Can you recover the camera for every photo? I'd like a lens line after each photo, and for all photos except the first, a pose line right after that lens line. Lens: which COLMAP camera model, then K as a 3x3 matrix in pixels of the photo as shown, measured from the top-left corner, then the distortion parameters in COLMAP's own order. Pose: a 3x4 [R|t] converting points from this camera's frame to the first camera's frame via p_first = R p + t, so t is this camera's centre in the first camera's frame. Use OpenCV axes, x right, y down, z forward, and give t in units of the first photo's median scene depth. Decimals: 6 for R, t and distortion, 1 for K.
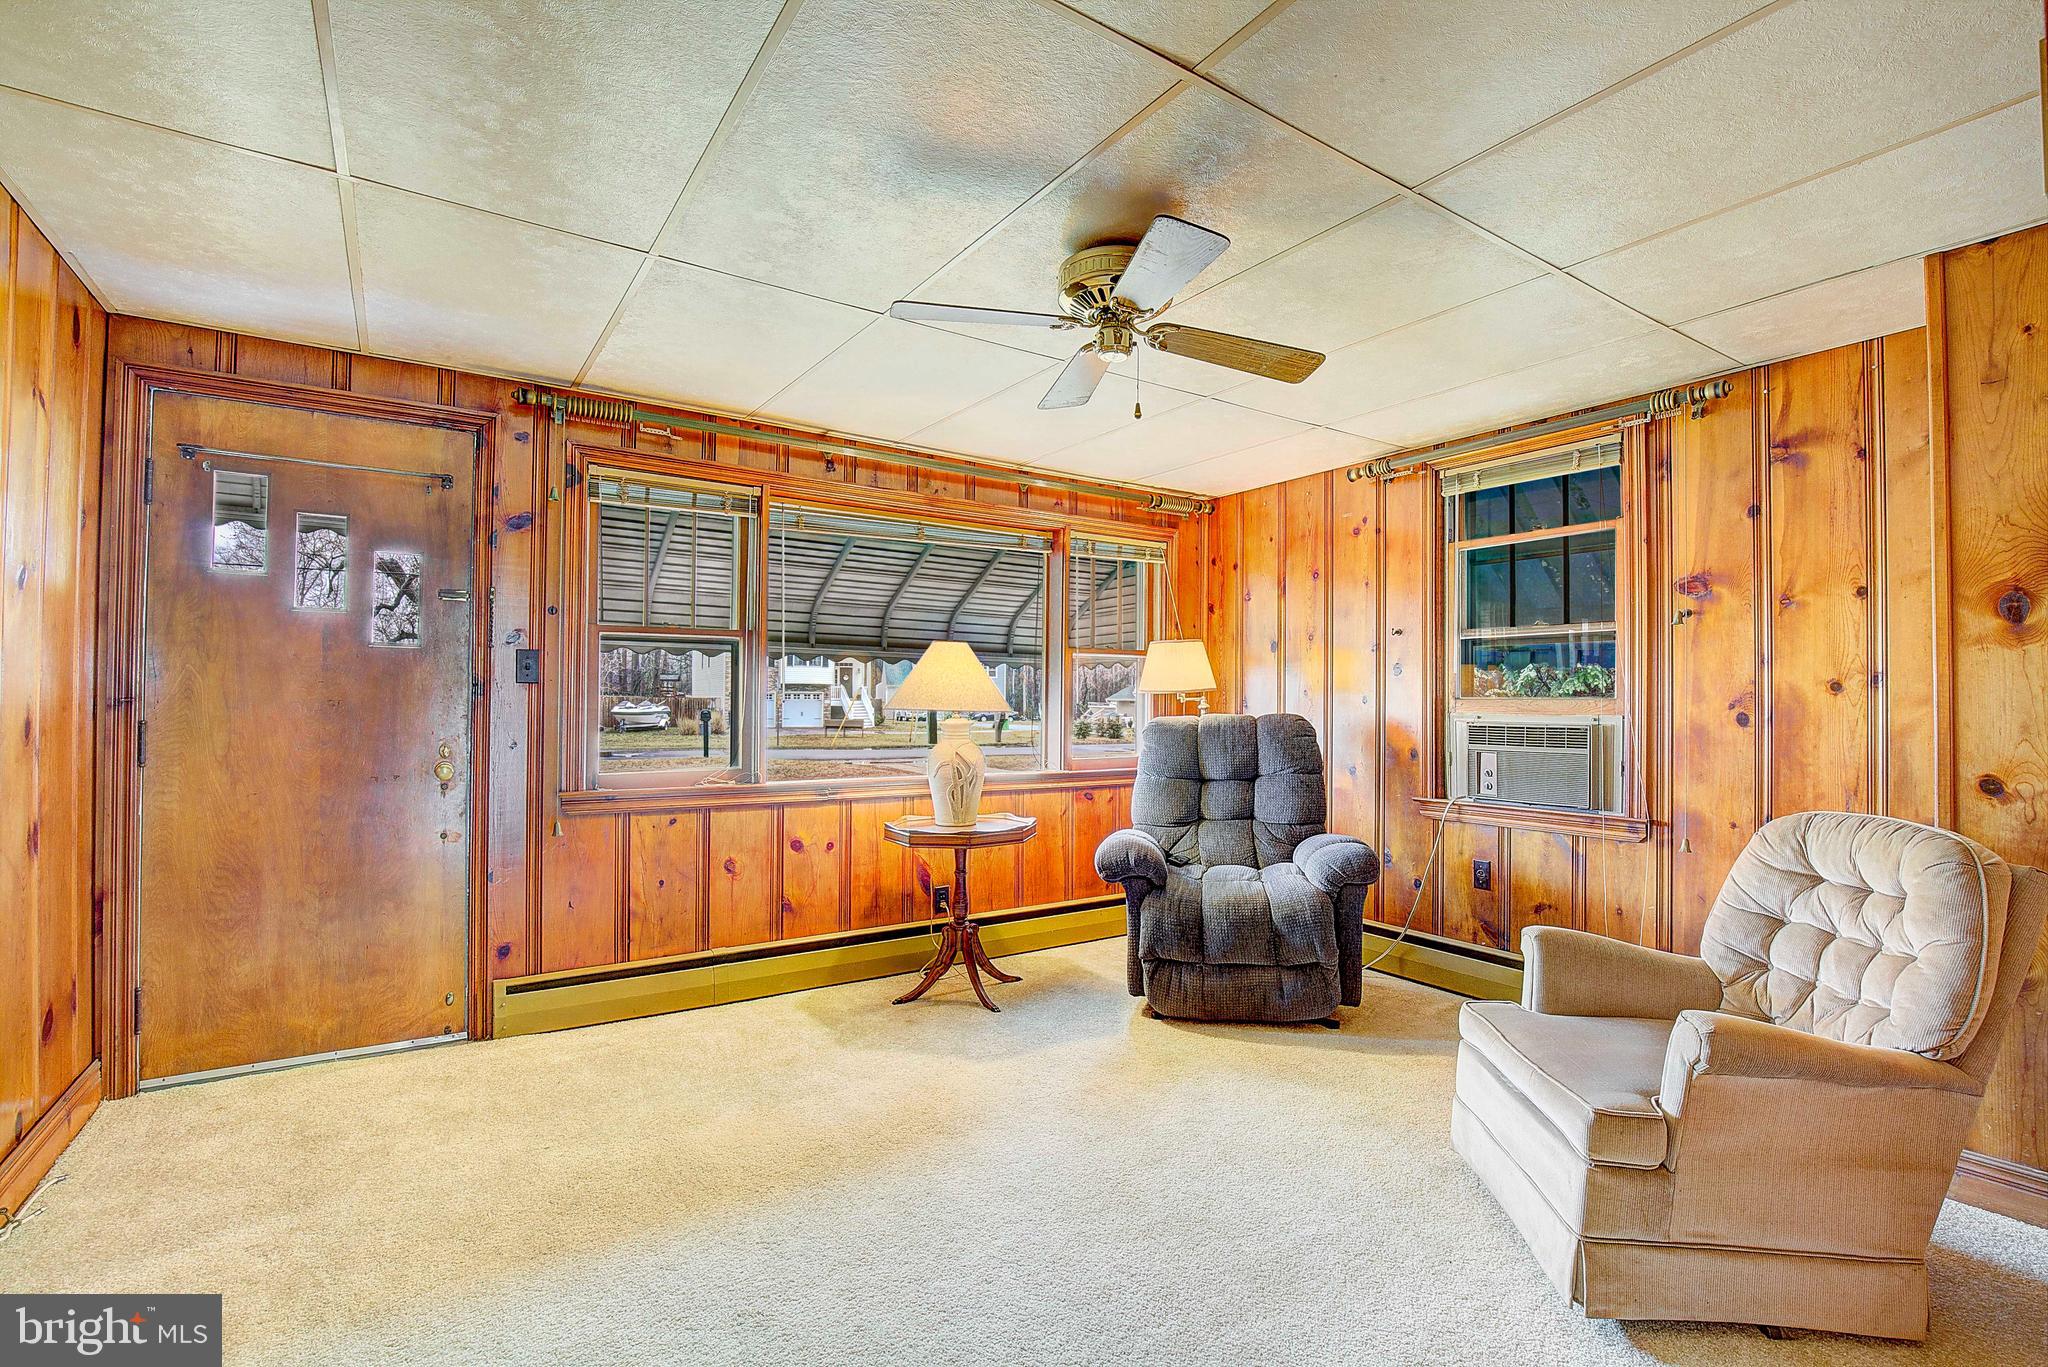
lens RADIAL K [[947.7, 0, 1018.1], [0, 947.7, 678.5], [0, 0, 1]] dist [-0.018201, 0.001073]
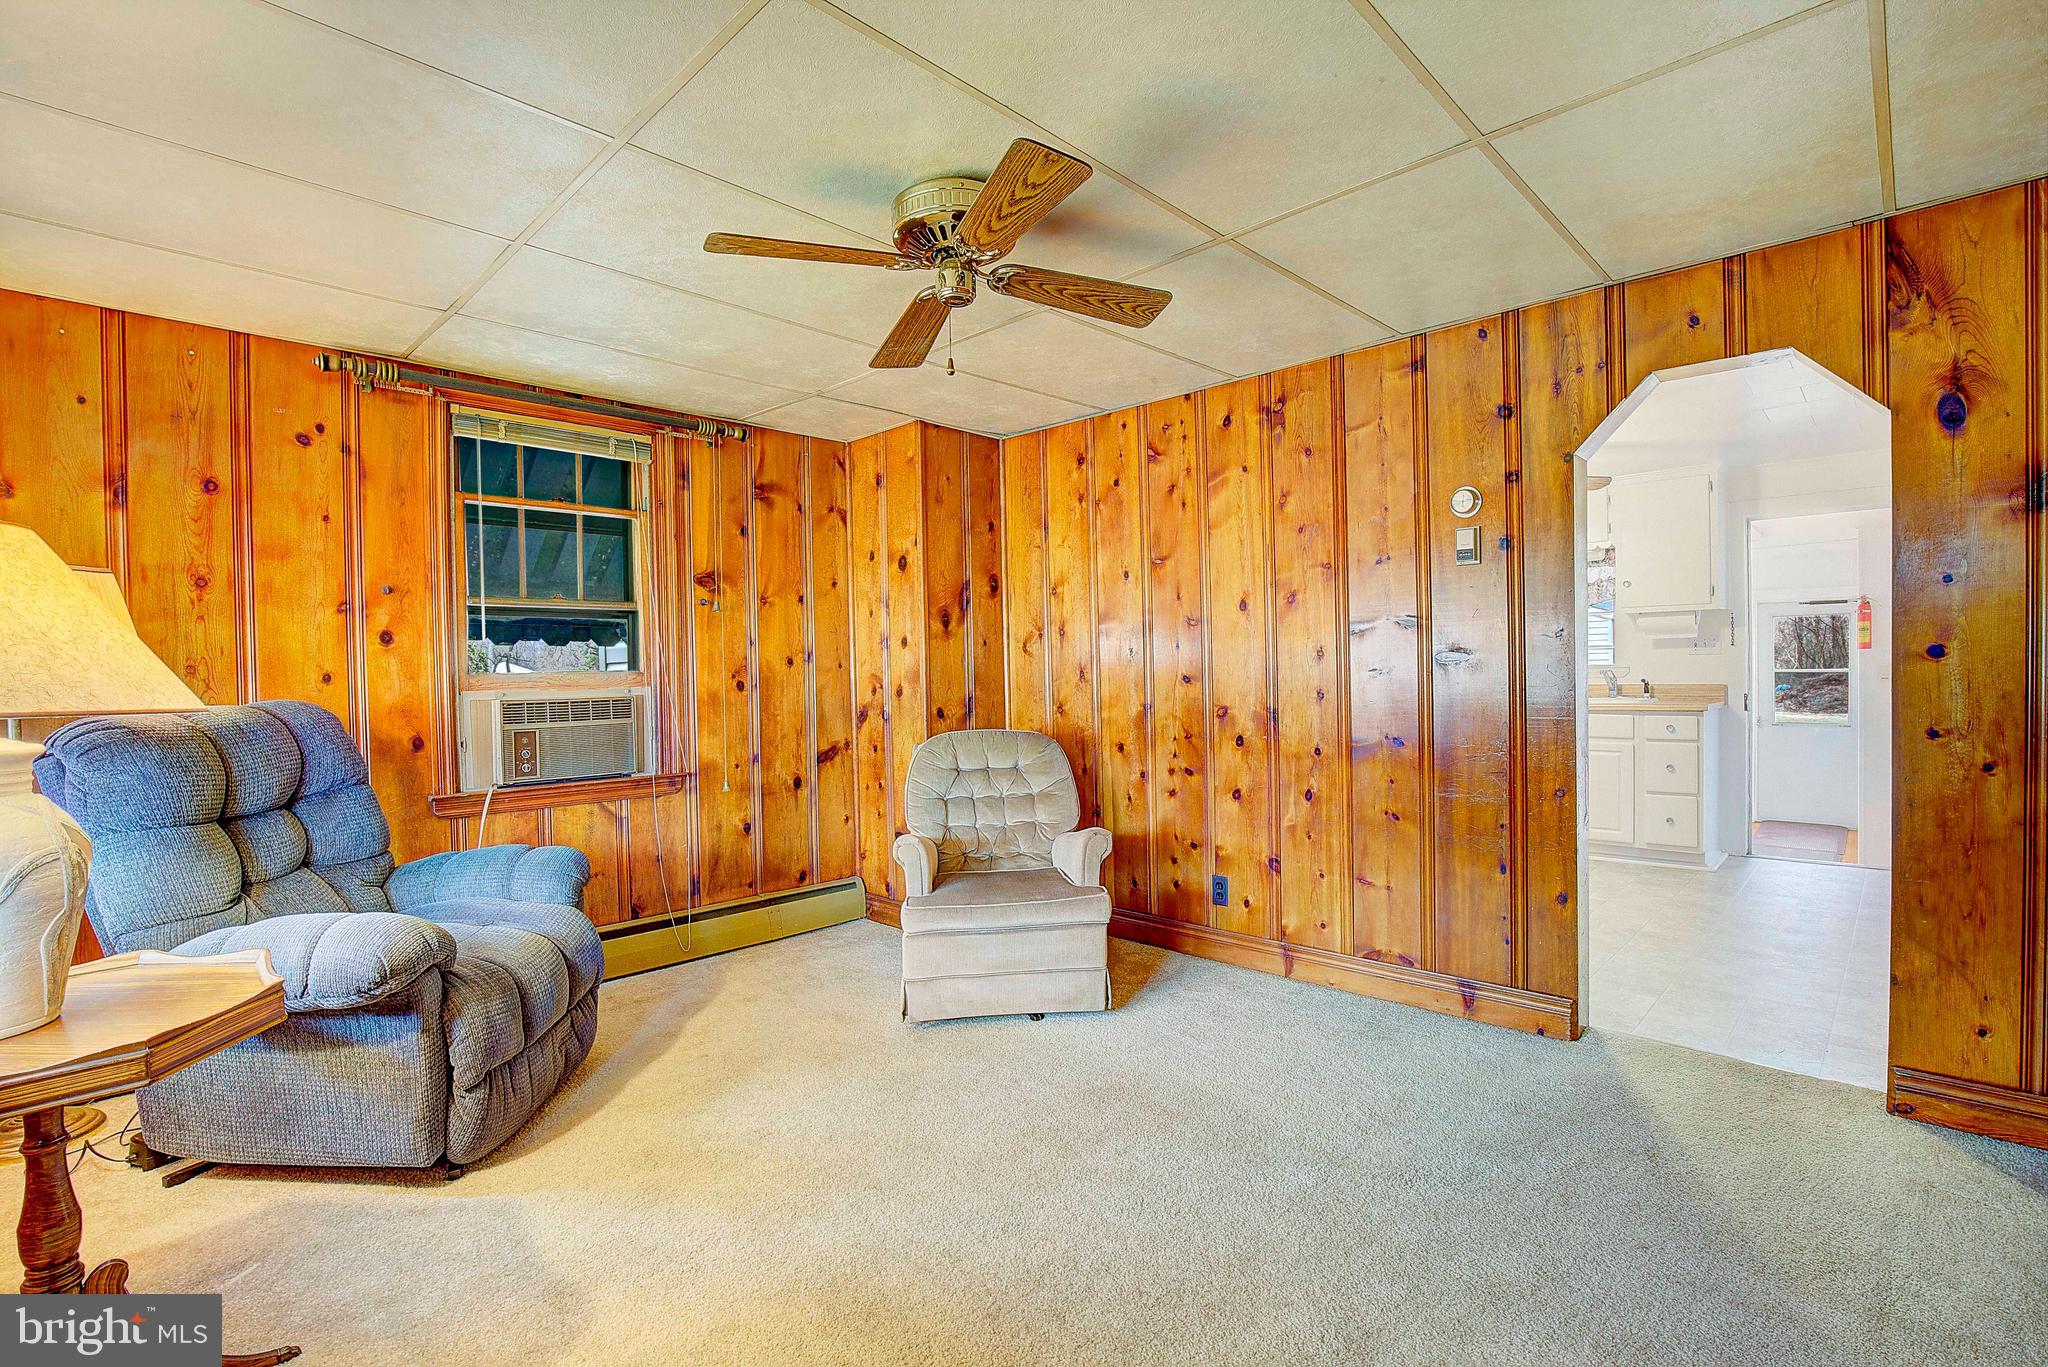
lens RADIAL K [[949.6, 0, 1065.7], [0, 949.6, 684.2], [0, 0, 1]] dist [-0.025397, 0.001716]
pose [[-0.243892, -0.019587, 0.969605, -0.622012], [-0.008415, 0.999801, 0.018080, 0.012452], [-0.969766, -0.003750, -0.244008, 0.841462]]
